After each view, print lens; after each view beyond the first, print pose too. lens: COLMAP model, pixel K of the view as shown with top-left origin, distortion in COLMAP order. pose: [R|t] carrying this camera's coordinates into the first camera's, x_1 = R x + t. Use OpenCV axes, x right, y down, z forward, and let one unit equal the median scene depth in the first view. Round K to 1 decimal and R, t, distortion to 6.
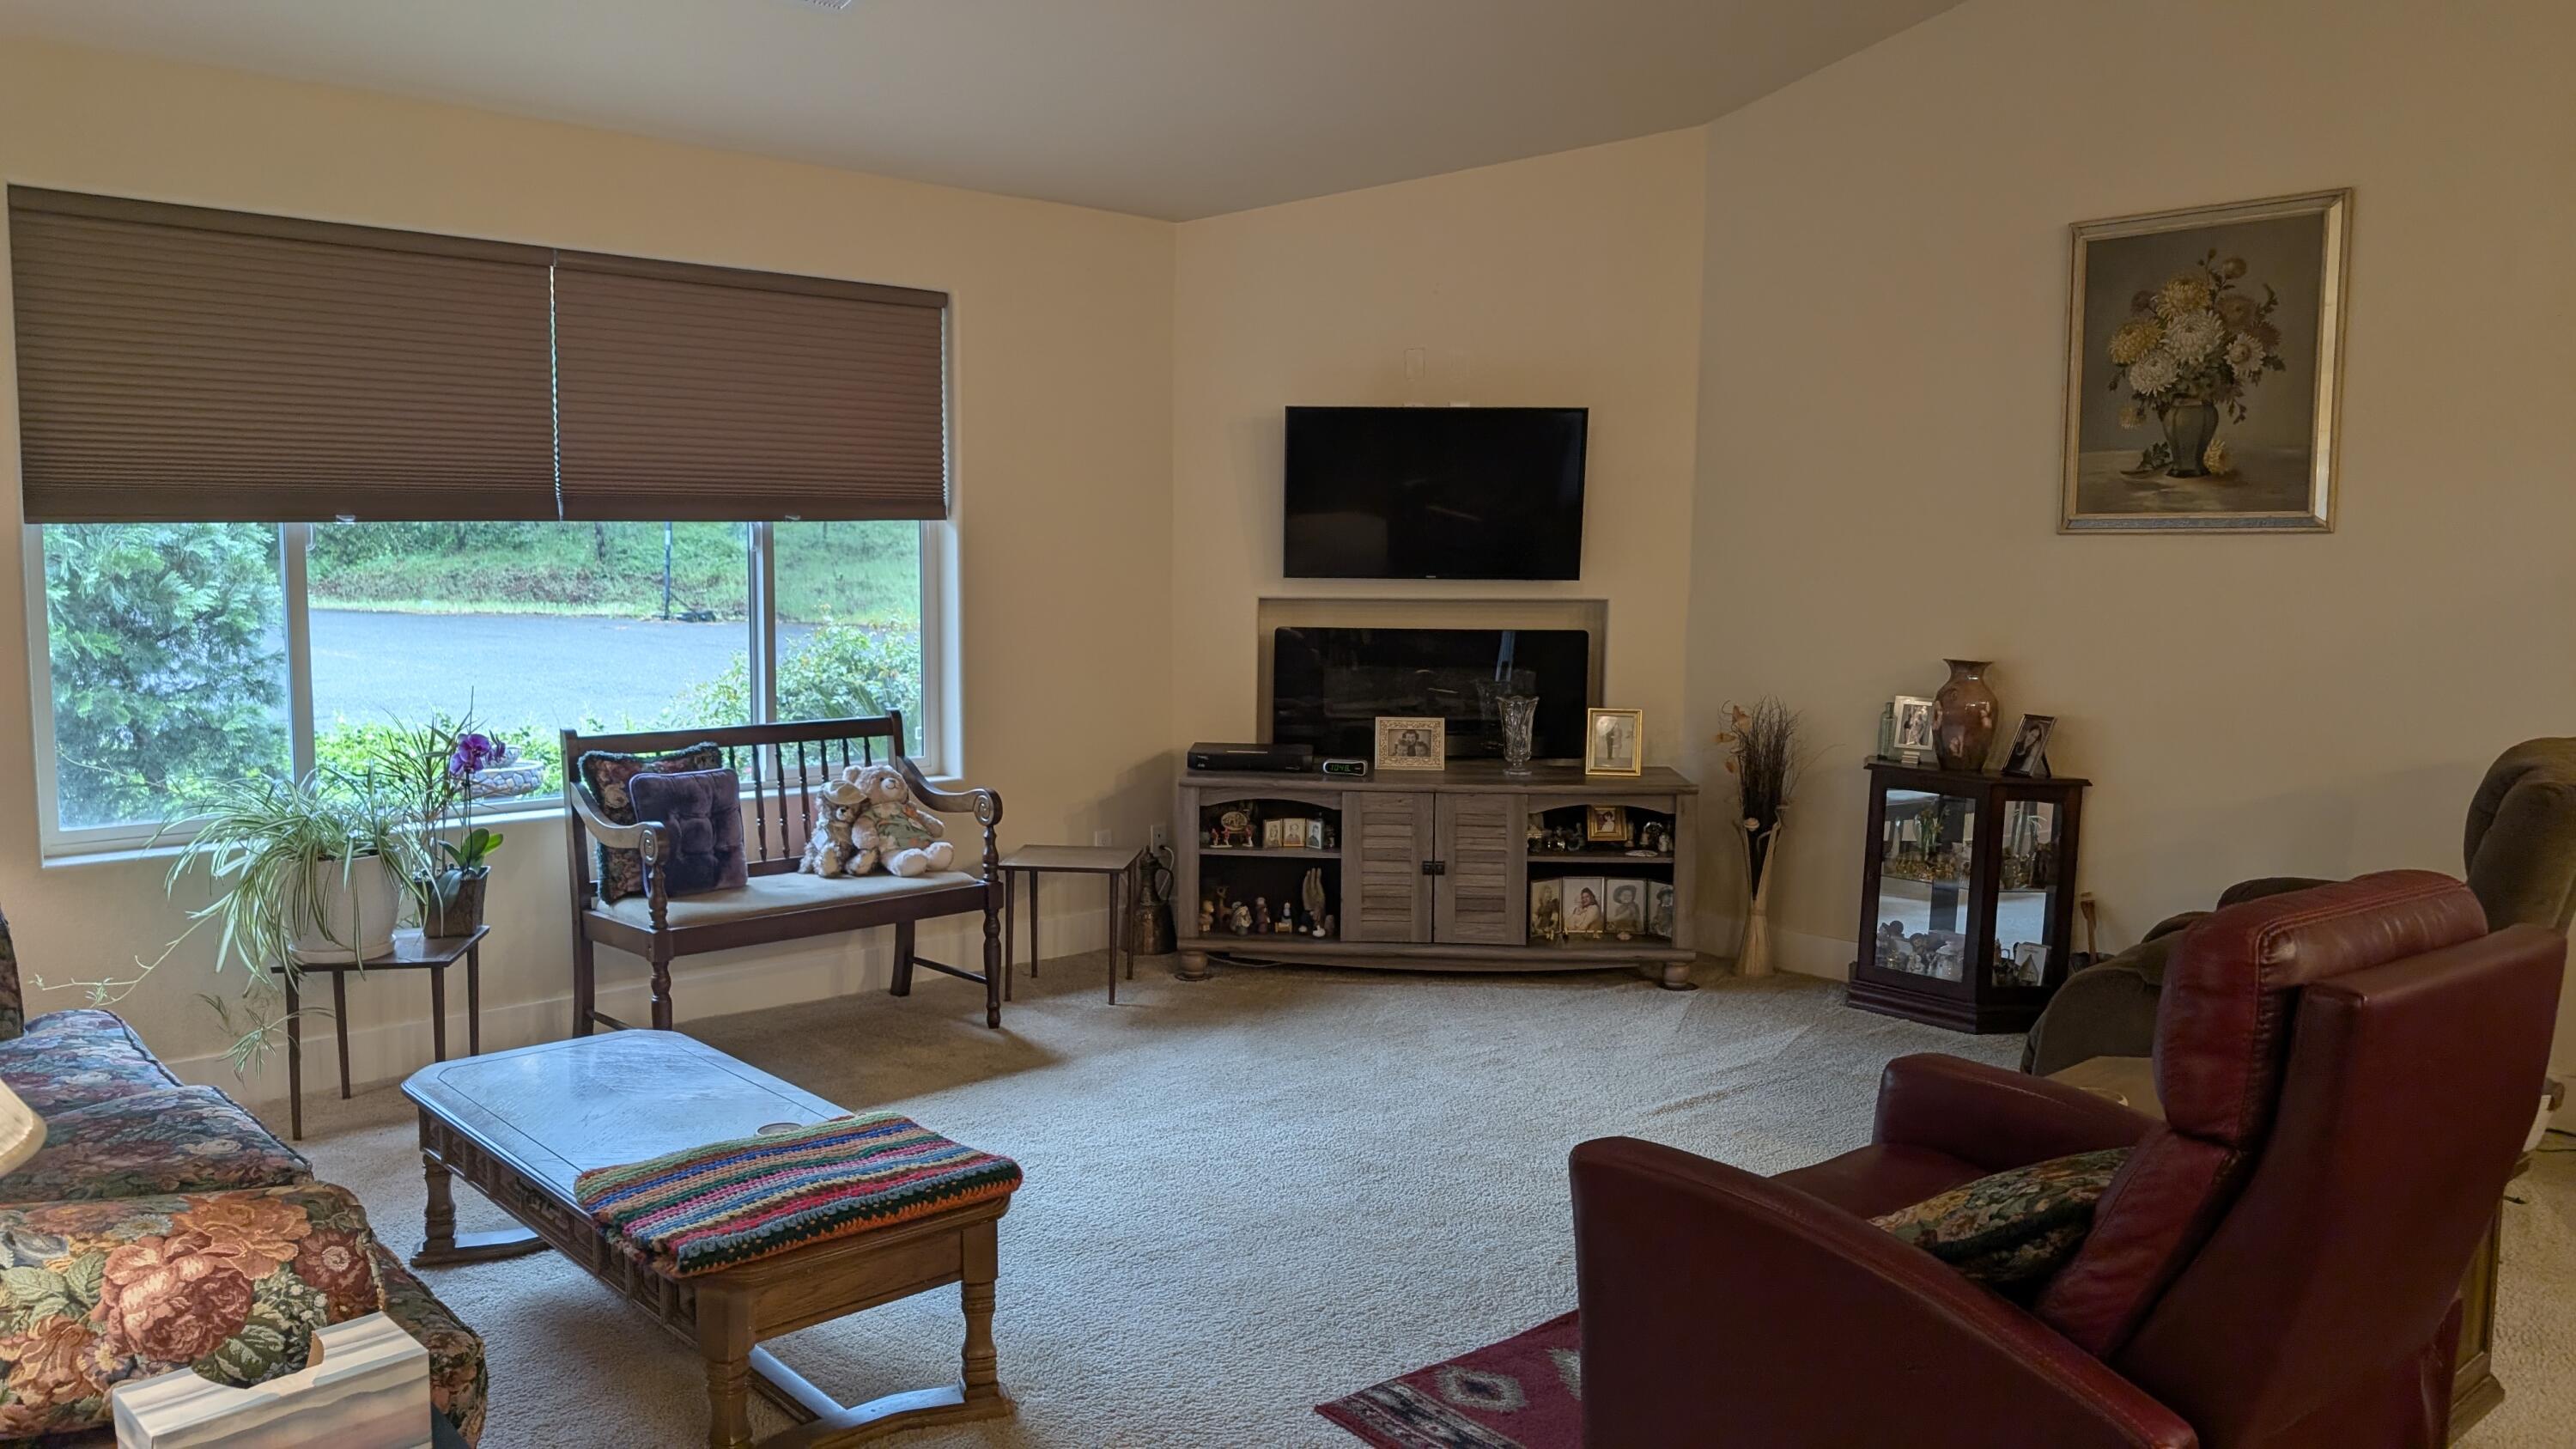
lens RADIAL K [[1861.6, 0, 1288.2], [0, 1861.6, 718.8], [0, 0, 1]] dist [0.024326, -0.013403]
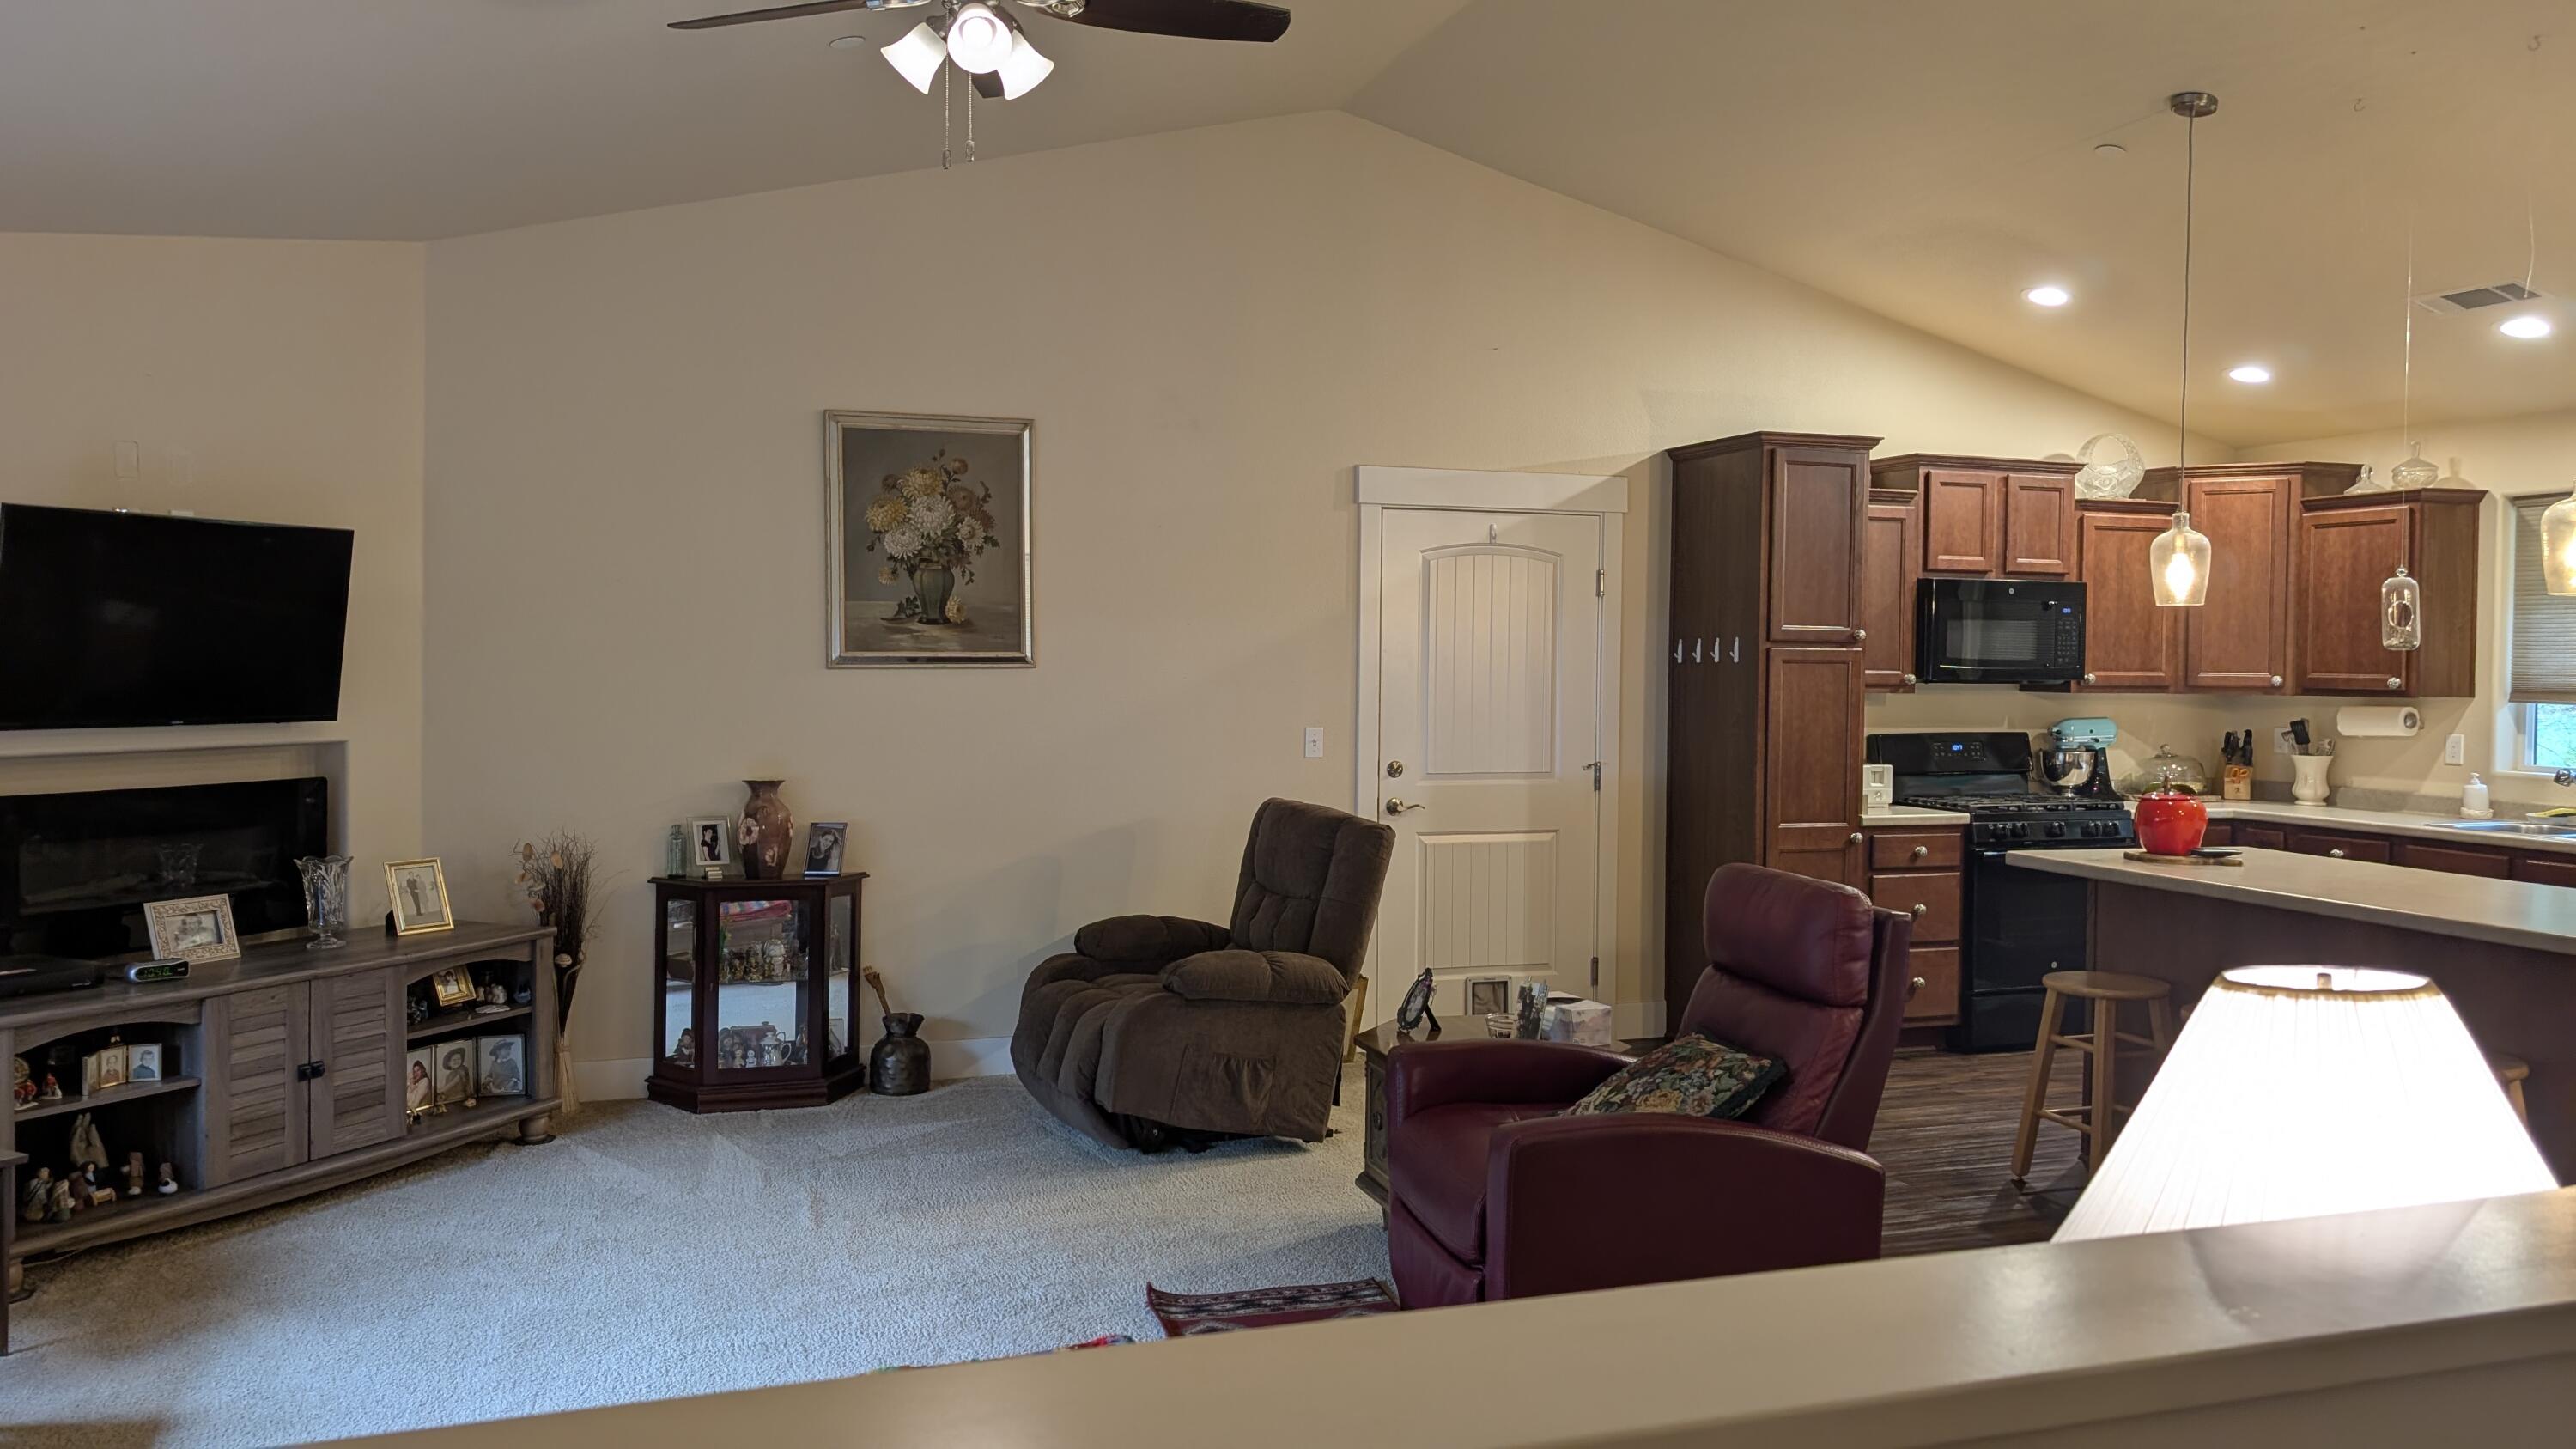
lens RADIAL K [[1861.6, 0, 1278.5], [0, 1861.6, 705.4], [0, 0, 1]] dist [0.024326, -0.013403]
pose [[0.391966, -0.031002, 0.919457, -0.575821], [0.083040, 0.996545, -0.001799, -0.050956], [-0.916224, 0.077057, 0.393186, 0.282781]]
